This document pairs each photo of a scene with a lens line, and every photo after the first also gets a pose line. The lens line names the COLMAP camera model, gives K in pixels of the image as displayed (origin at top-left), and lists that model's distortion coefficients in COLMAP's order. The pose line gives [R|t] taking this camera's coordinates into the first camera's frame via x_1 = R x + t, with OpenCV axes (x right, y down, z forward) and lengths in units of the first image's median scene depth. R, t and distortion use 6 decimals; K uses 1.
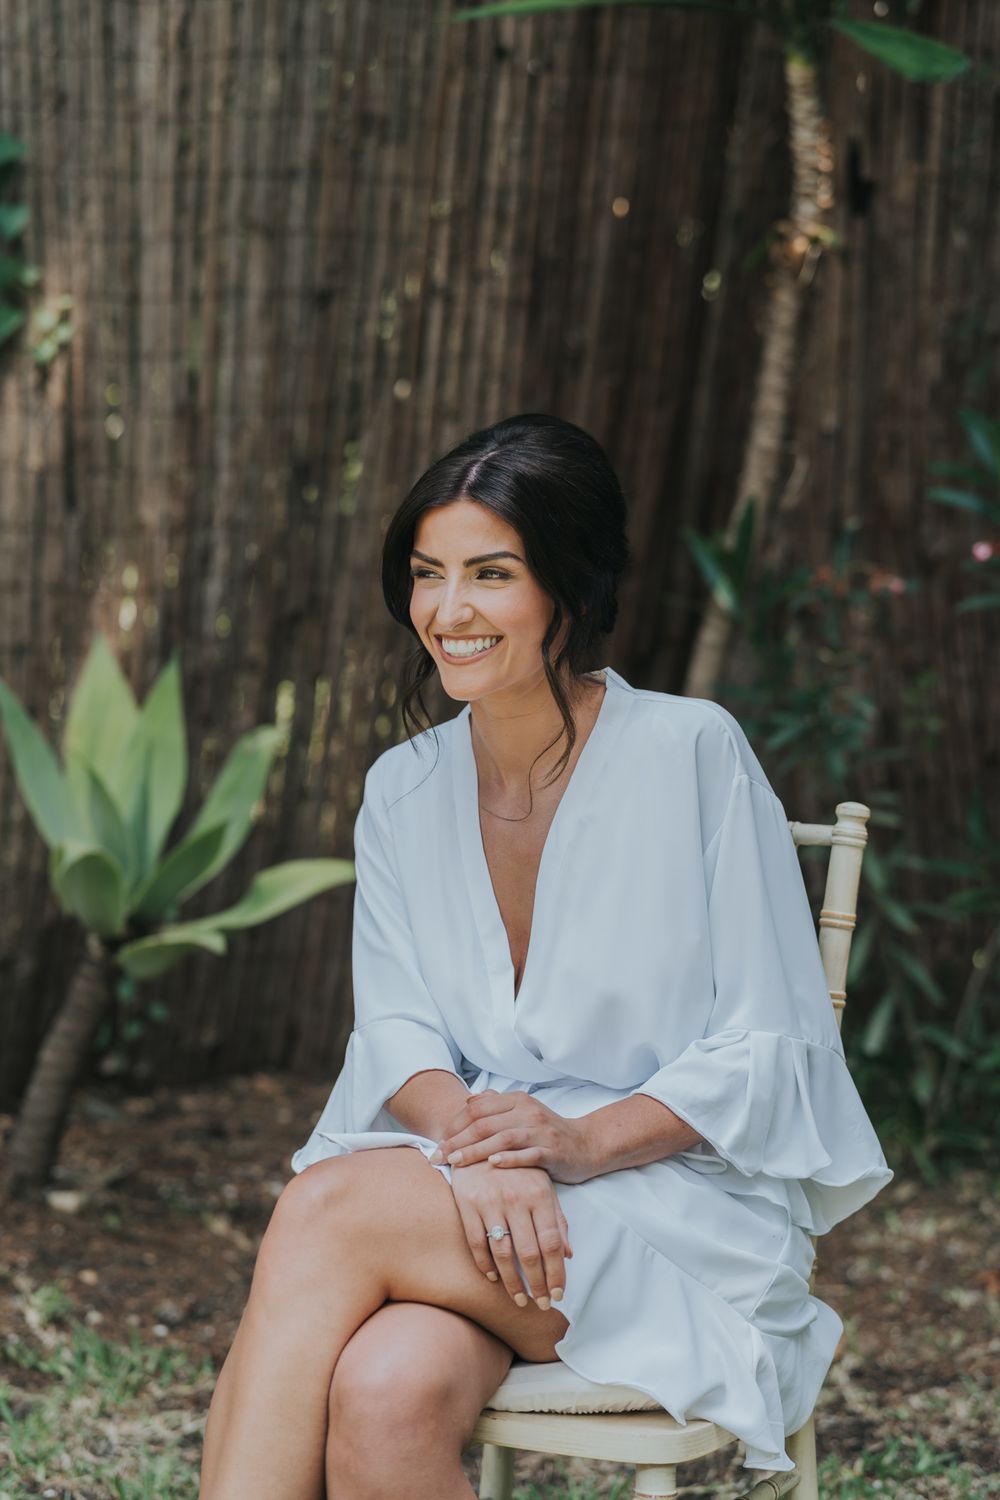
lens RADIAL K [[3349.1, 0, 500.0], [0, 3349.1, 750.0], [0, 0, 1]] dist [0.093069, -0.325165]
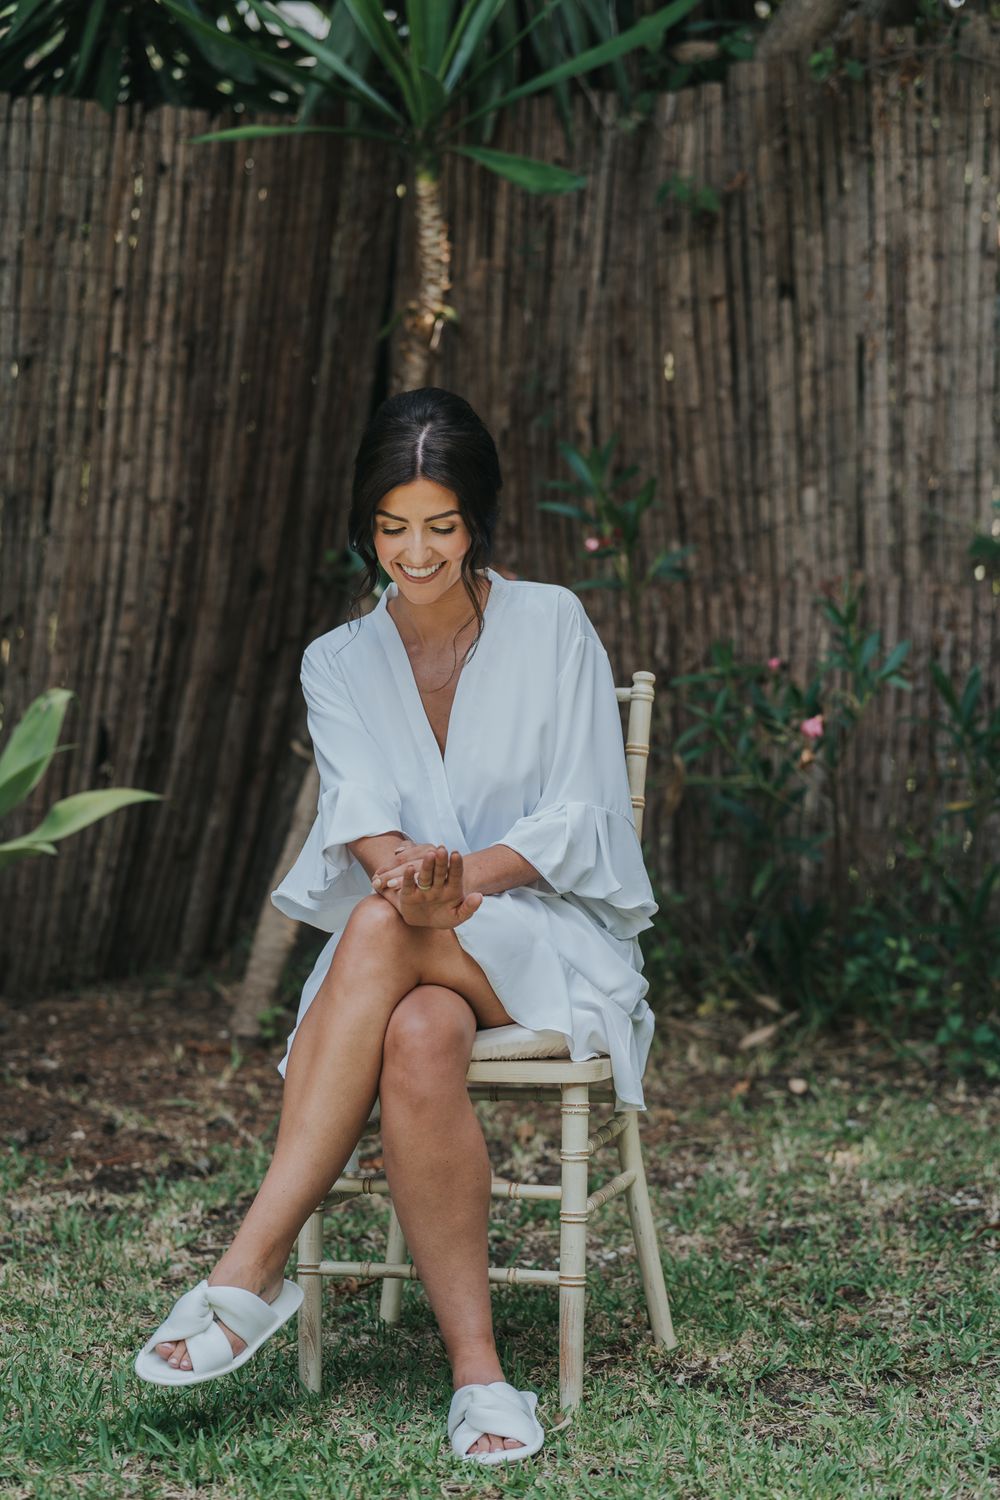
lens RADIAL K [[3349.1, 0, 500.0], [0, 3349.1, 750.0], [0, 0, 1]] dist [0.093069, -0.325165]
pose [[0.975472, -0.026213, 0.218557, -0.157008], [0.033435, 0.999008, -0.029410, 0.050807], [-0.217570, 0.035996, 0.975381, -0.244277]]
